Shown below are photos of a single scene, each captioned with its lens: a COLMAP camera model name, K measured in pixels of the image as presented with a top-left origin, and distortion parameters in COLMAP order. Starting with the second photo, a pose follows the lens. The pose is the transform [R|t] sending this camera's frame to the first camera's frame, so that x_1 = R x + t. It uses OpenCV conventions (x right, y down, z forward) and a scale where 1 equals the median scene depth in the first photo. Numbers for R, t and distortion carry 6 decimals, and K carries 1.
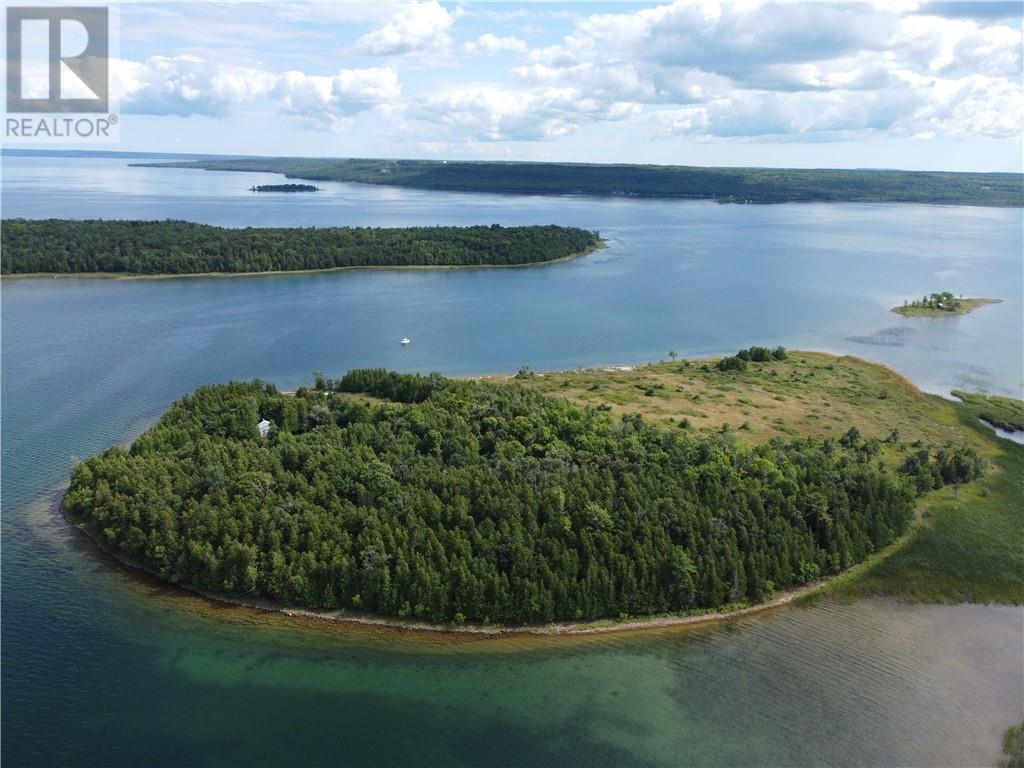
lens RADIAL K [[753.5, 0, 512.0], [0, 753.5, 384.0], [0, 0, 1]] dist [-0.000132, -0.002813]
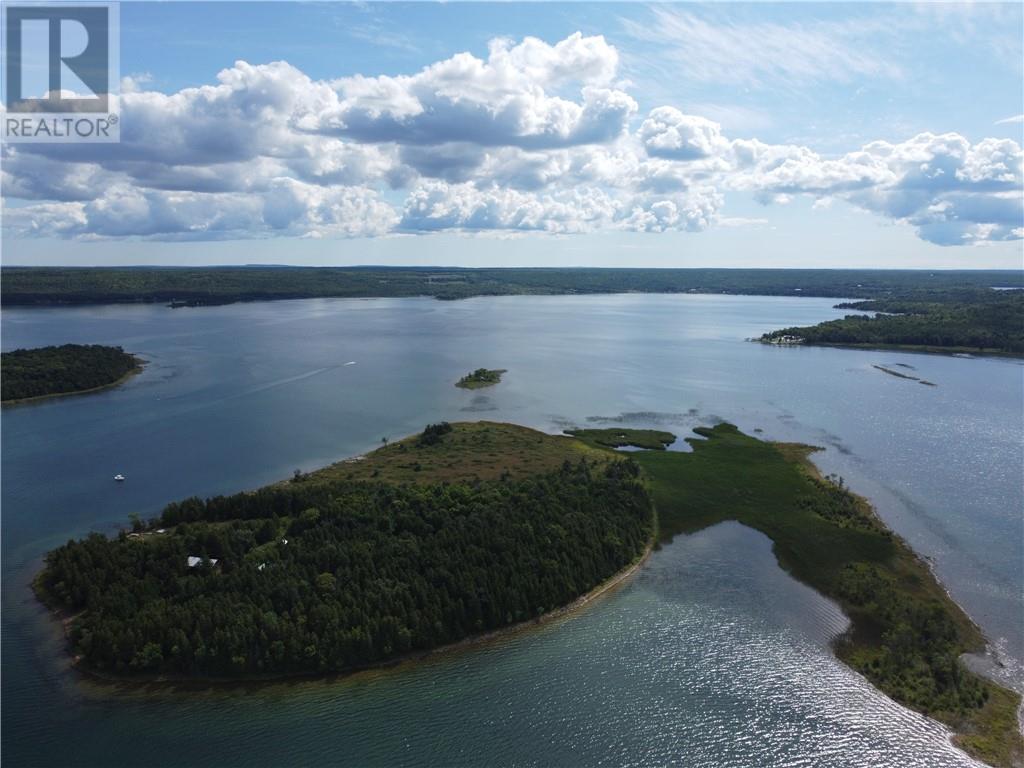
lens RADIAL K [[769.7, 0, 512.9], [0, 769.7, 388.8], [0, 0, 1]] dist [0.006309, -0.013267]
pose [[0.738525, -0.126250, 0.662300, -0.409752], [0.204712, 0.977927, -0.041856, -0.024480], [-0.642397, 0.166492, 0.748069, -0.065713]]
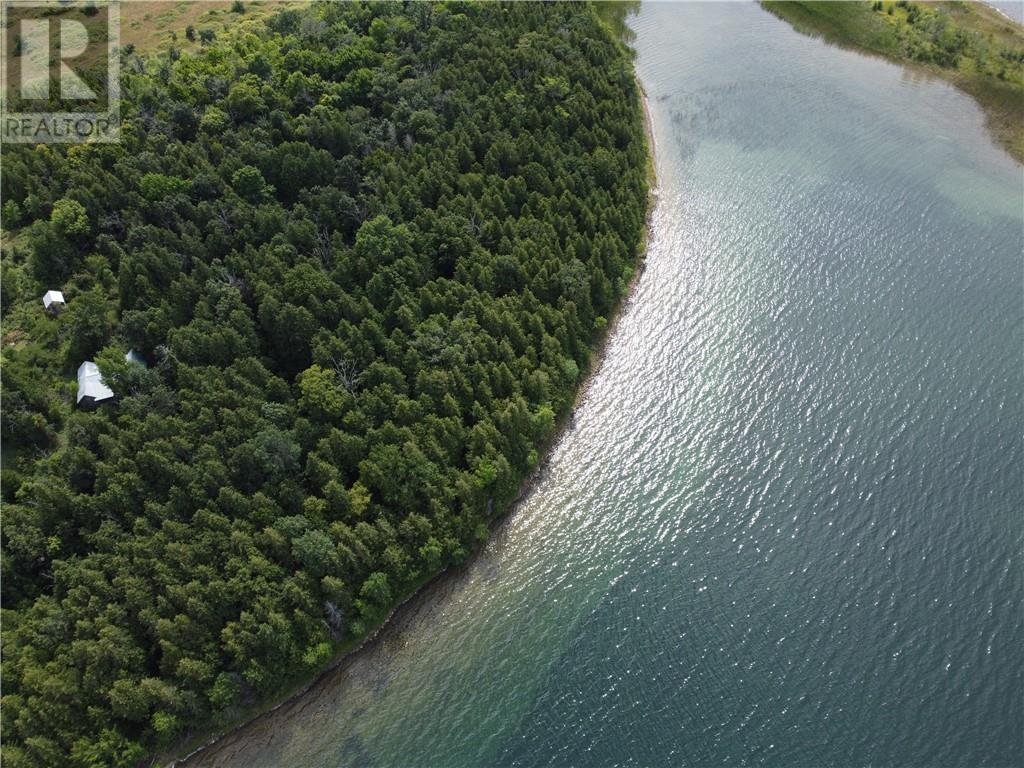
lens RADIAL K [[769.7, 0, 512.9], [0, 769.7, 388.8], [0, 0, 1]] dist [0.006309, -0.013267]
pose [[0.238128, -0.766257, 0.596779, -0.294098], [0.312025, 0.642238, 0.700122, -0.100213], [-0.919747, 0.019492, 0.392026, 0.312012]]
